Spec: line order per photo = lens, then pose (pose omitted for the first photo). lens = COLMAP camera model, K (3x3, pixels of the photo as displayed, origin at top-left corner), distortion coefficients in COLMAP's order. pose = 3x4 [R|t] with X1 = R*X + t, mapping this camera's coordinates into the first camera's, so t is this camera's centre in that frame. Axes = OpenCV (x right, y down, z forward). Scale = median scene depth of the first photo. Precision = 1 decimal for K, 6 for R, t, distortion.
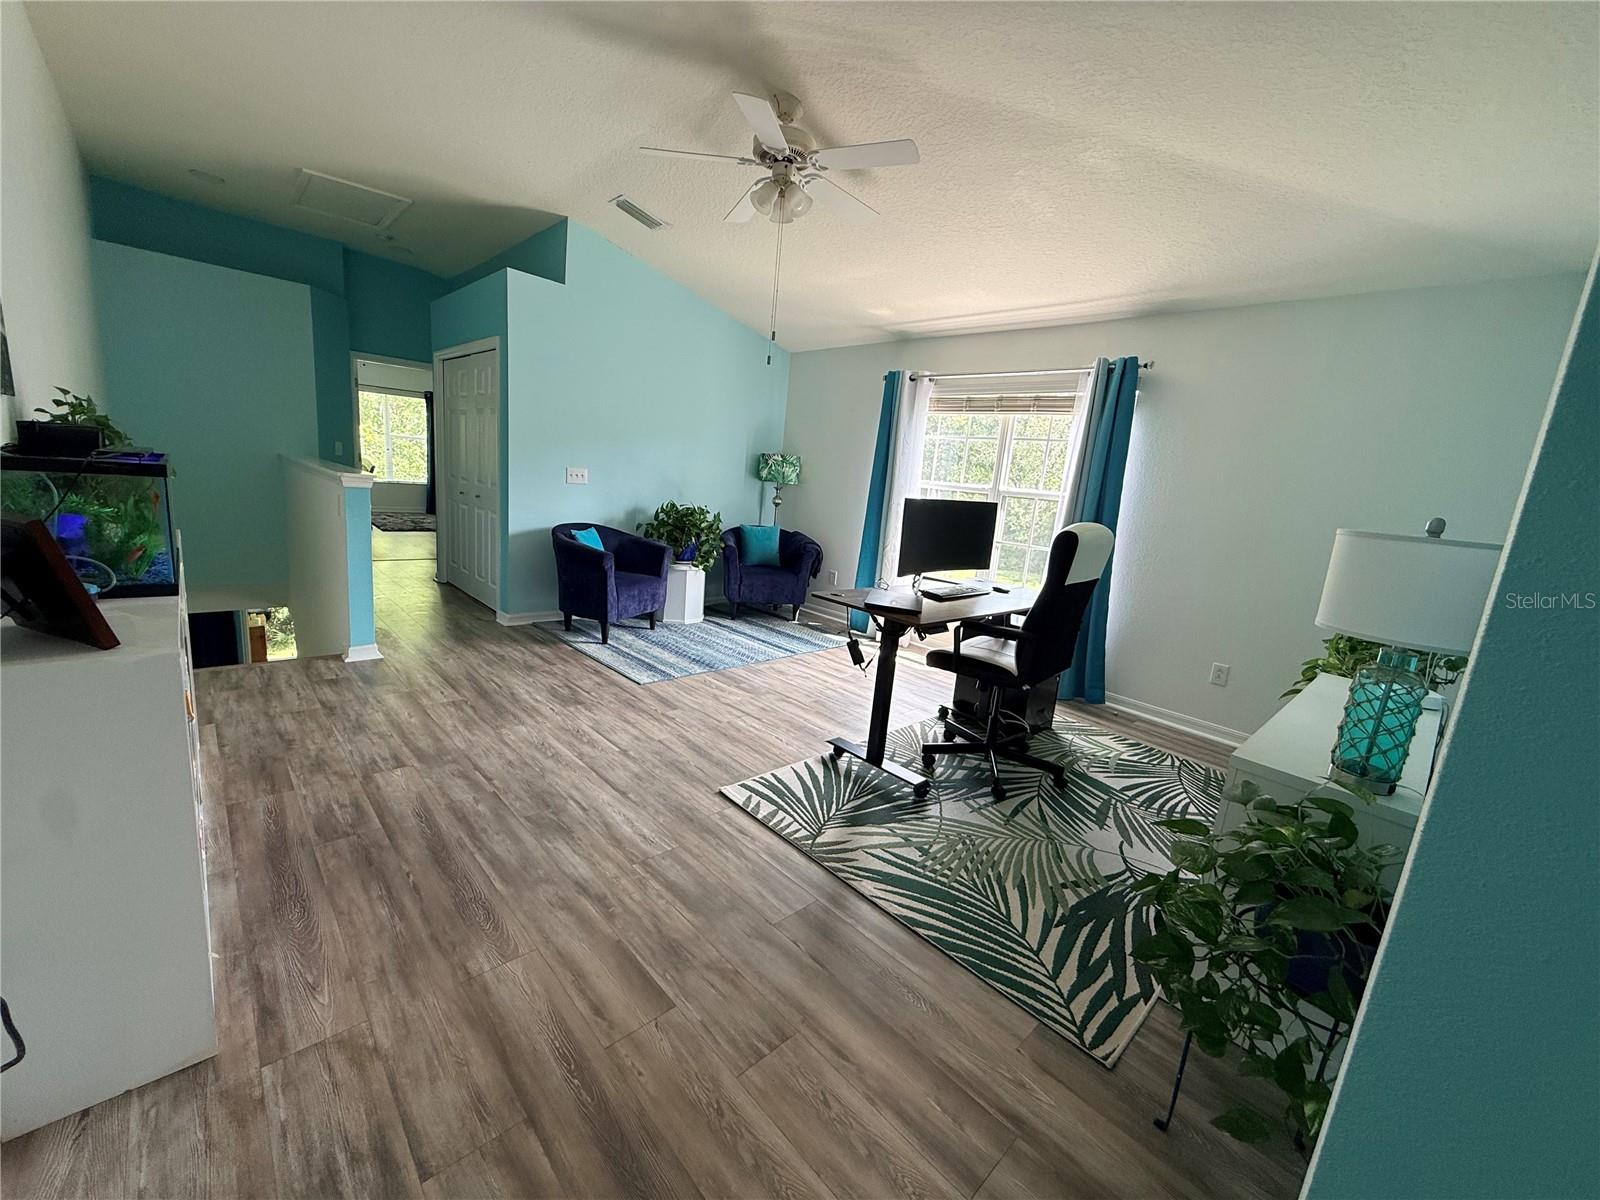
lens RADIAL K [[635.0, 0, 798.5], [0, 635.0, 600.9], [0, 0, 1]] dist [-0.002625, 0.000800]
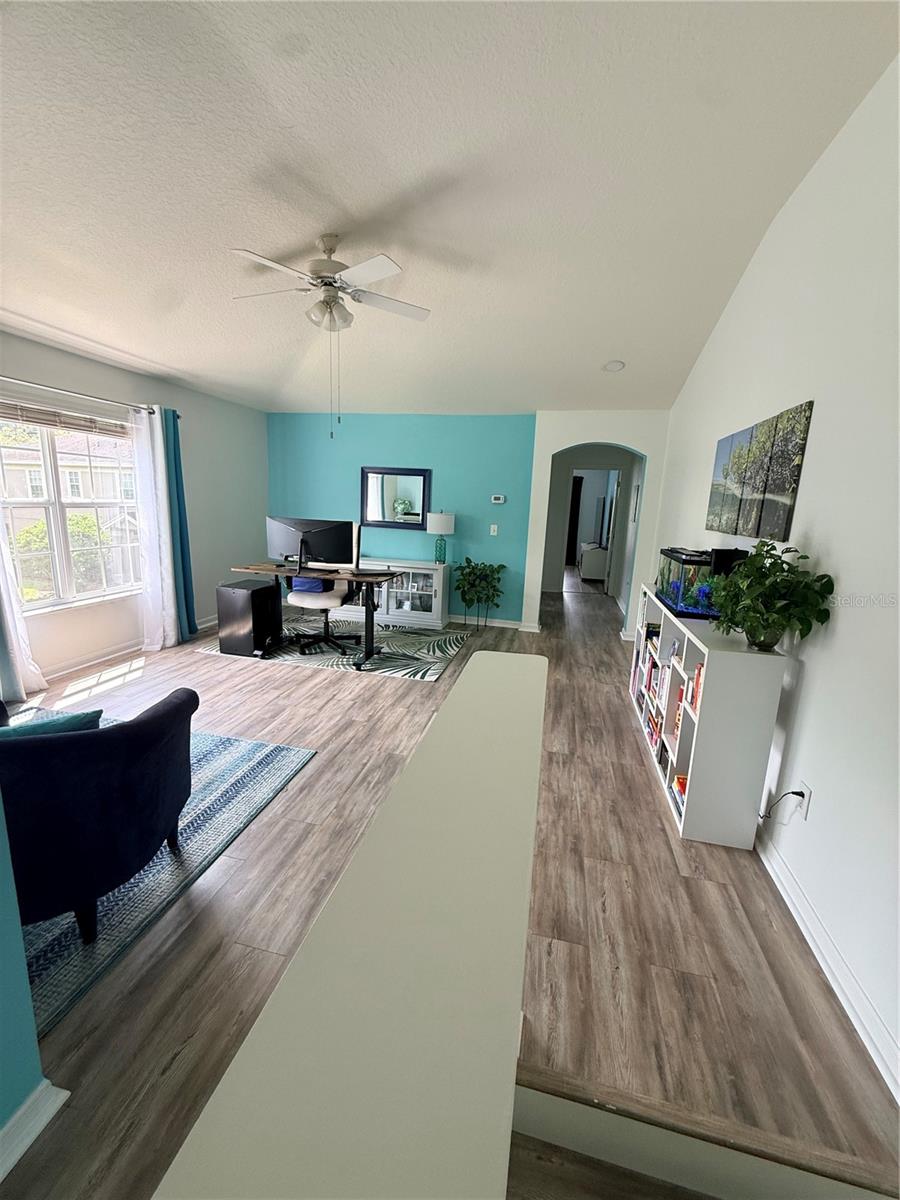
lens RADIAL K [[476.2, 0, 452.7], [0, 476.2, 594.0], [0, 0, 1]] dist [-0.002625, 0.000800]
pose [[-0.548867, -0.270170, 0.791045, -0.963936], [0.077956, 0.925661, 0.370236, -0.381113], [-0.832266, 0.264878, -0.487004, 1.232902]]
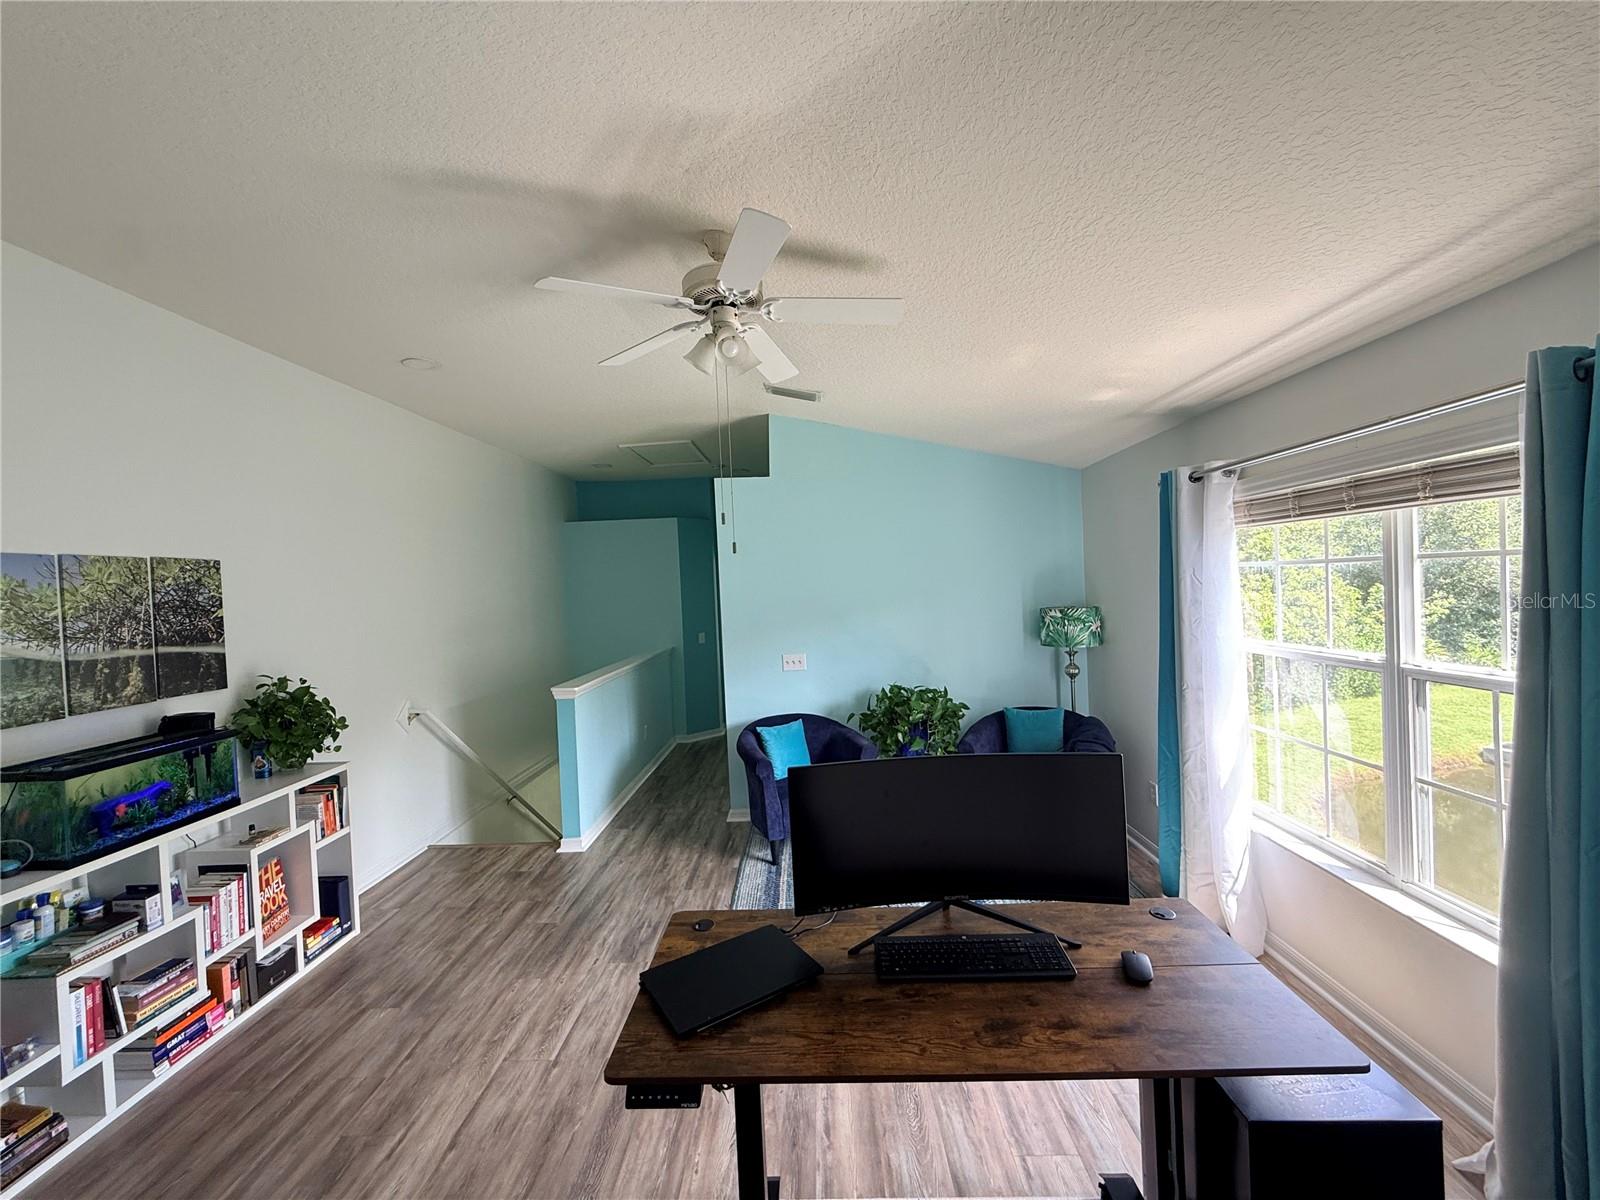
lens RADIAL K [[635.0, 0, 796.2], [0, 635.0, 597.2], [0, 0, 1]] dist [-0.002625, 0.000800]
pose [[0.696146, -0.108286, -0.709686, 0.475688], [-0.036657, 0.981907, -0.185780, -0.169289], [0.716964, 0.155345, 0.679581, 0.502012]]
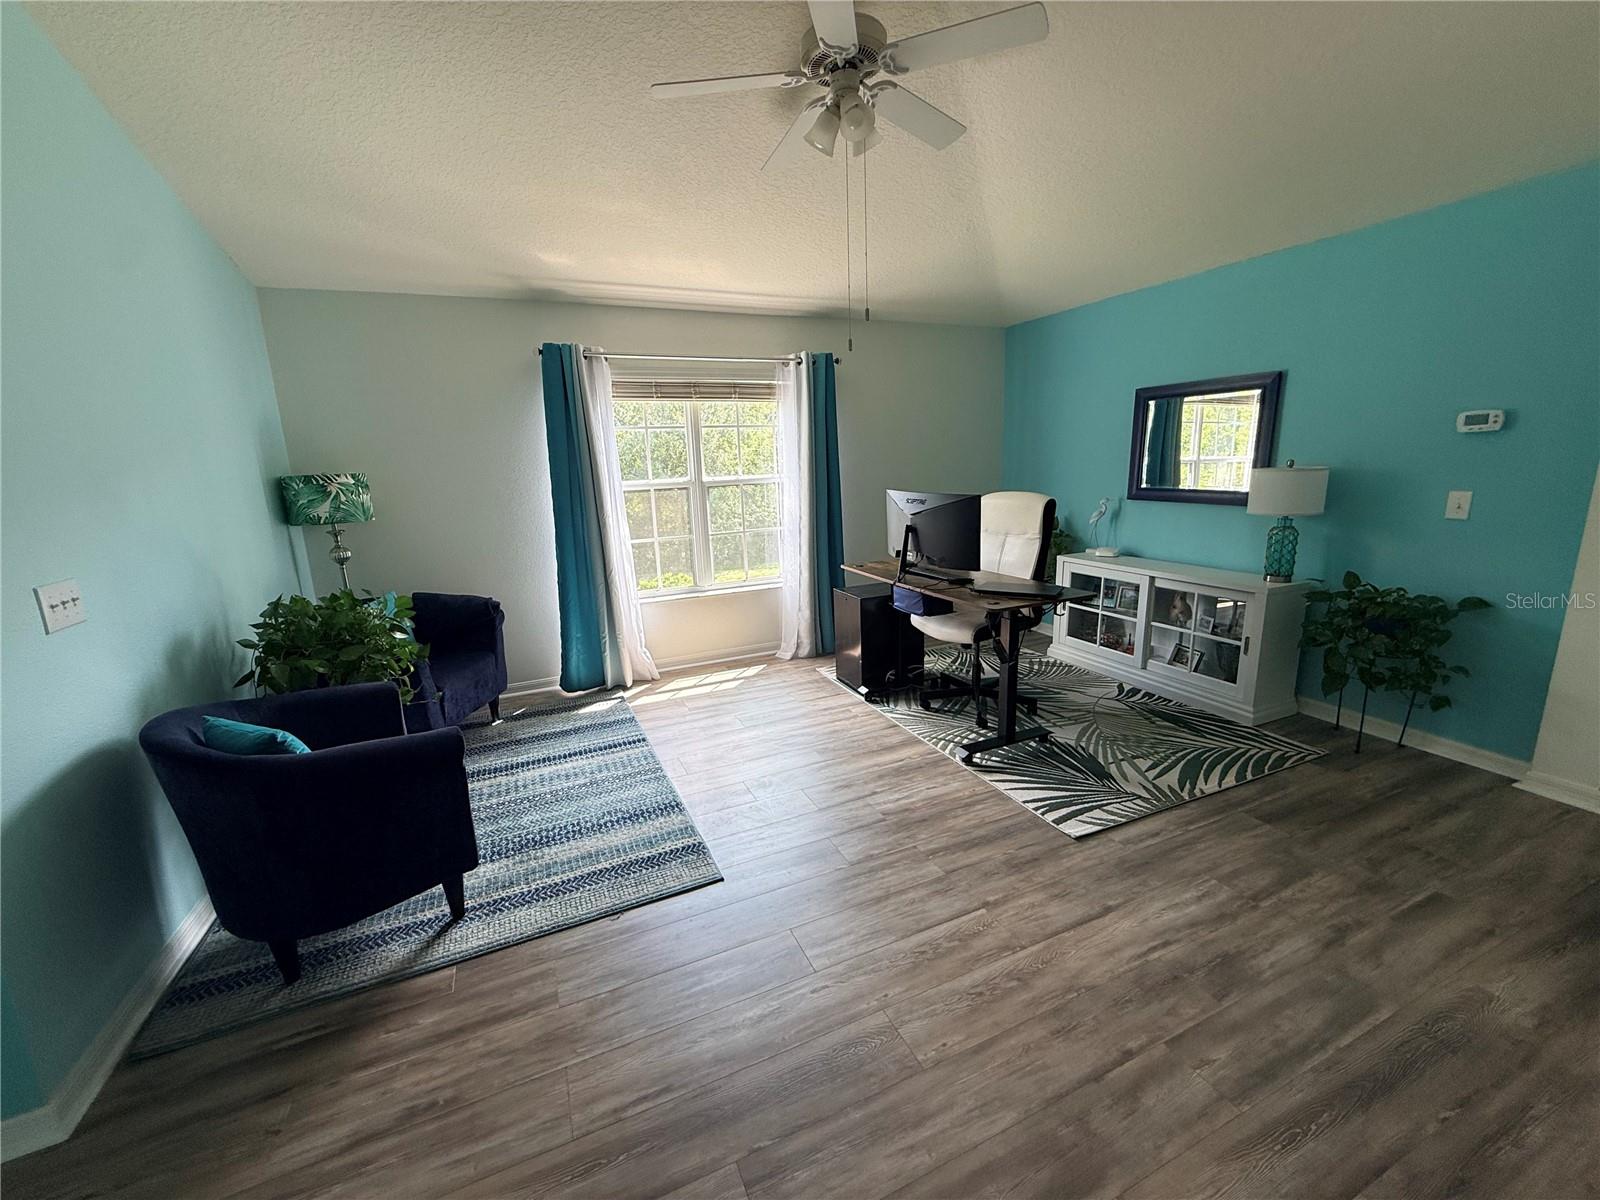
lens RADIAL K [[635.0, 0, 795.3], [0, 635.0, 595.6], [0, 0, 1]] dist [-0.002625, 0.000800]
pose [[0.337482, -0.292907, 0.894601, -0.748071], [0.255122, 0.943248, 0.212592, -0.249976], [-0.906101, 0.156486, 0.393056, 0.733481]]
